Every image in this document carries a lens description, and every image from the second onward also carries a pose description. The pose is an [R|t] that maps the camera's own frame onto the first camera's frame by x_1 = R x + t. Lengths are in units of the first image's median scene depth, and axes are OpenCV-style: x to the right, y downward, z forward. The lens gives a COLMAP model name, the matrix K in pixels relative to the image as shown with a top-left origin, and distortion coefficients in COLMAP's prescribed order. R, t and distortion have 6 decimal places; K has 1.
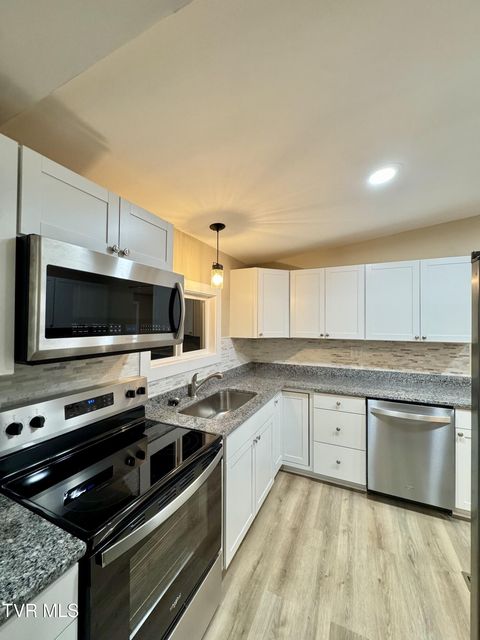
lens RADIAL K [[256.7, 0, 242.4], [0, 256.7, 321.0], [0, 0, 1]] dist [-0.001753, -0.000258]
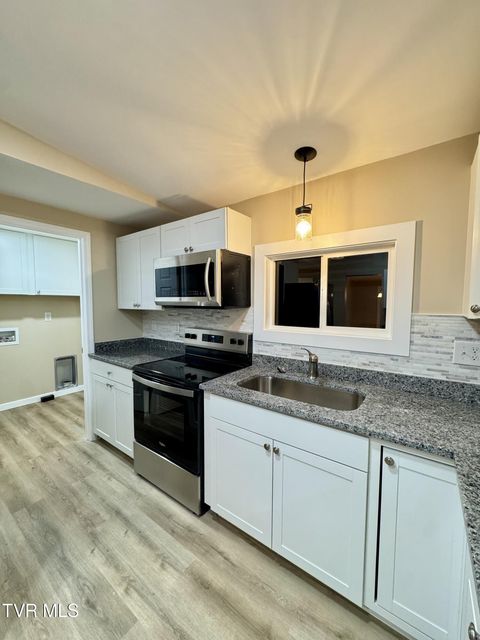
lens RADIAL K [[256.7, 0, 239.0], [0, 256.7, 319.5], [0, 0, 1]] dist [-0.001753, -0.000258]
pose [[-0.205192, 0.065595, -0.976521, 0.961604], [0.006399, 0.997820, 0.065681, 0.072739], [0.978701, 0.007228, -0.205165, 1.363419]]
